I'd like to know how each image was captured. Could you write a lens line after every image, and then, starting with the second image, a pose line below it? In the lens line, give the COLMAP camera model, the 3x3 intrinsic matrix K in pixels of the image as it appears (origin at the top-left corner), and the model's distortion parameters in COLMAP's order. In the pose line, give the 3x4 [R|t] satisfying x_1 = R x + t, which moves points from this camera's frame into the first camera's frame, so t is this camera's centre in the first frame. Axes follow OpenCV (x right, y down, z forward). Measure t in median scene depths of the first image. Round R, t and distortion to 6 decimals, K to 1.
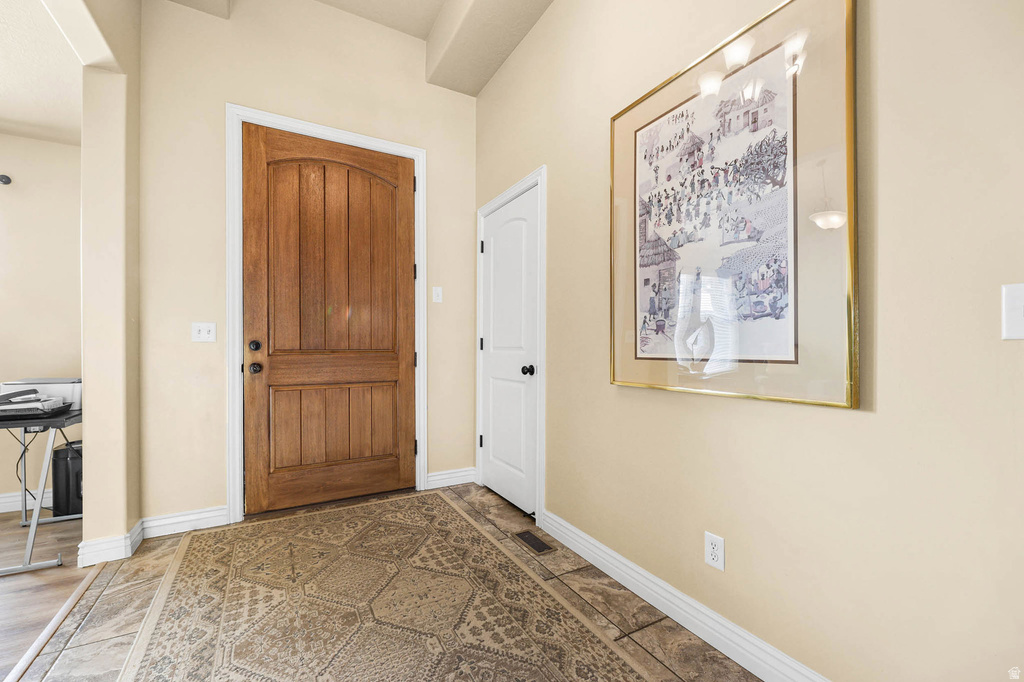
lens RADIAL K [[412.0, 0, 509.5], [0, 412.0, 350.3], [0, 0, 1]] dist [-0.001886, -0.000474]
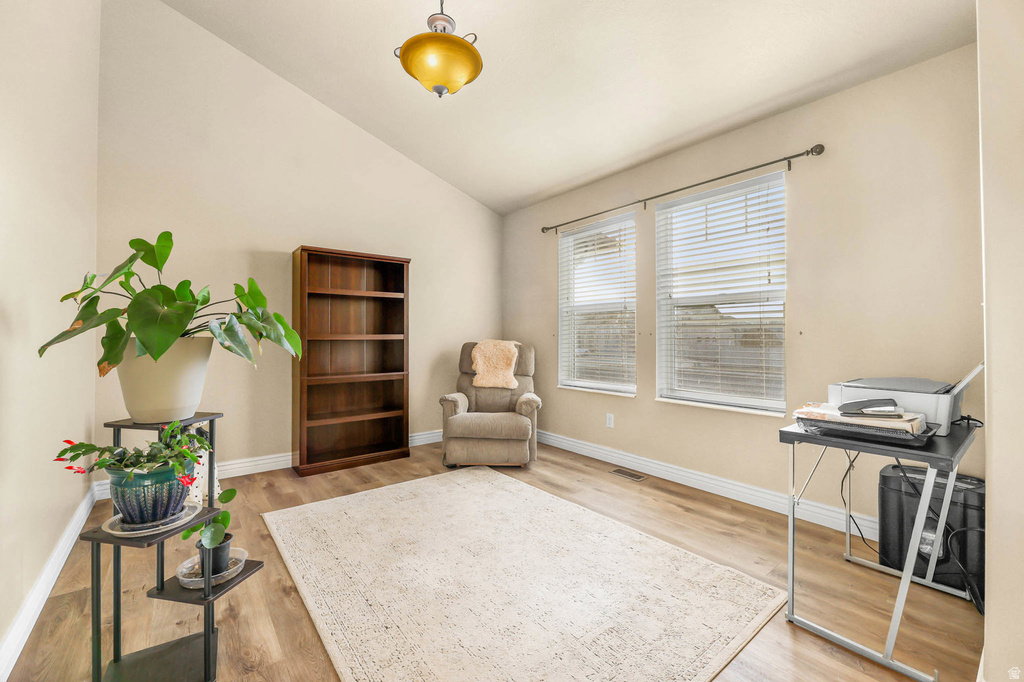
lens RADIAL K [[415.2, 0, 509.1], [0, 415.2, 331.1], [0, 0, 1]] dist [-0.002854, -0.000718]
pose [[0.156226, -0.016995, -0.987575, -0.526658], [-0.005154, 0.999824, -0.018021, -0.003937], [0.987708, 0.007905, 0.156111, 0.233357]]
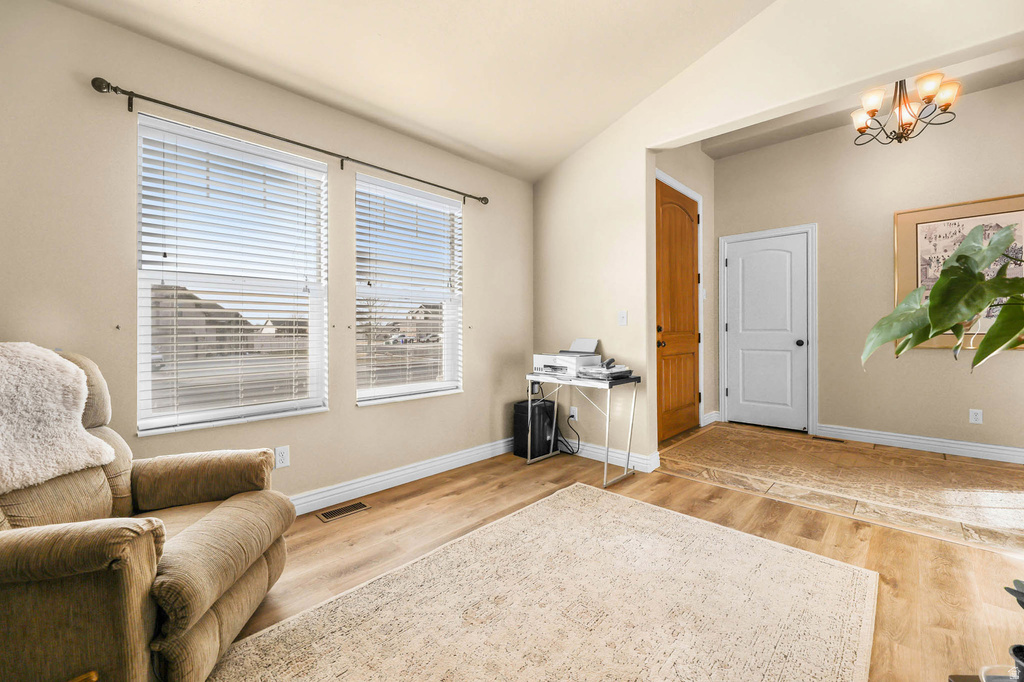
lens RADIAL K [[415.2, 0, 509.1], [0, 415.2, 331.1], [0, 0, 1]] dist [-0.002854, -0.000718]
pose [[0.958281, -0.006525, 0.285753, -1.810112], [0.008181, 0.999956, -0.004600, -0.001528], [-0.285710, 0.006746, 0.958292, -0.320479]]
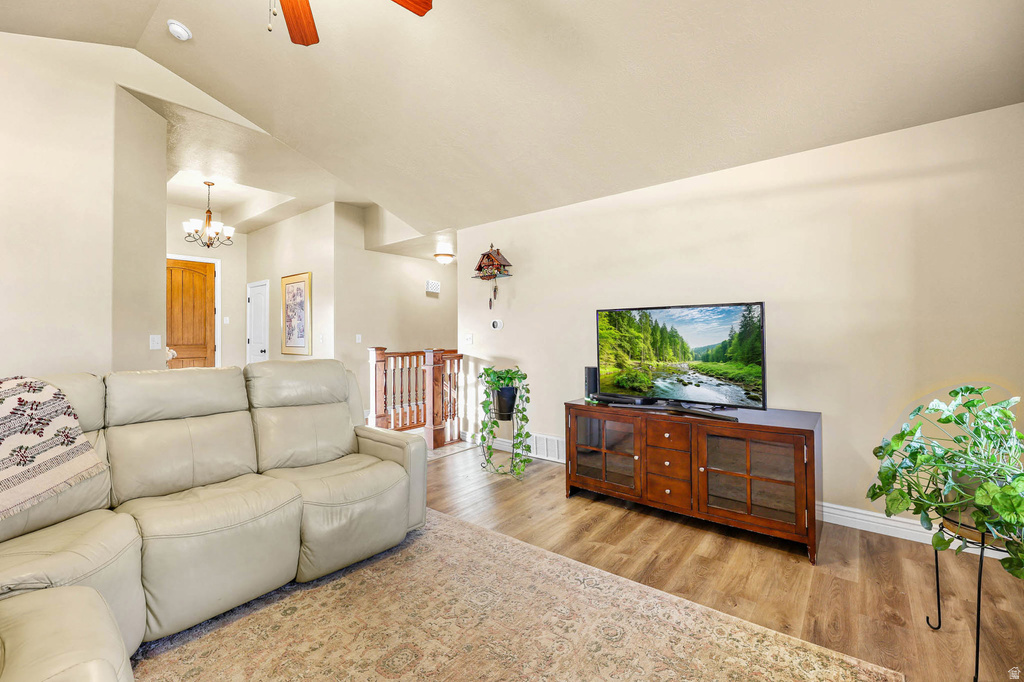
lens RADIAL K [[419.1, 0, 515.9], [0, 419.1, 327.3], [0, 0, 1]] dist [-0.000221, -0.000396]
pose [[0.930492, -0.001707, 0.366309, 0.686021], [0.009452, 0.999768, -0.019351, -0.046010], [-0.366191, 0.021468, 0.930292, -2.586341]]
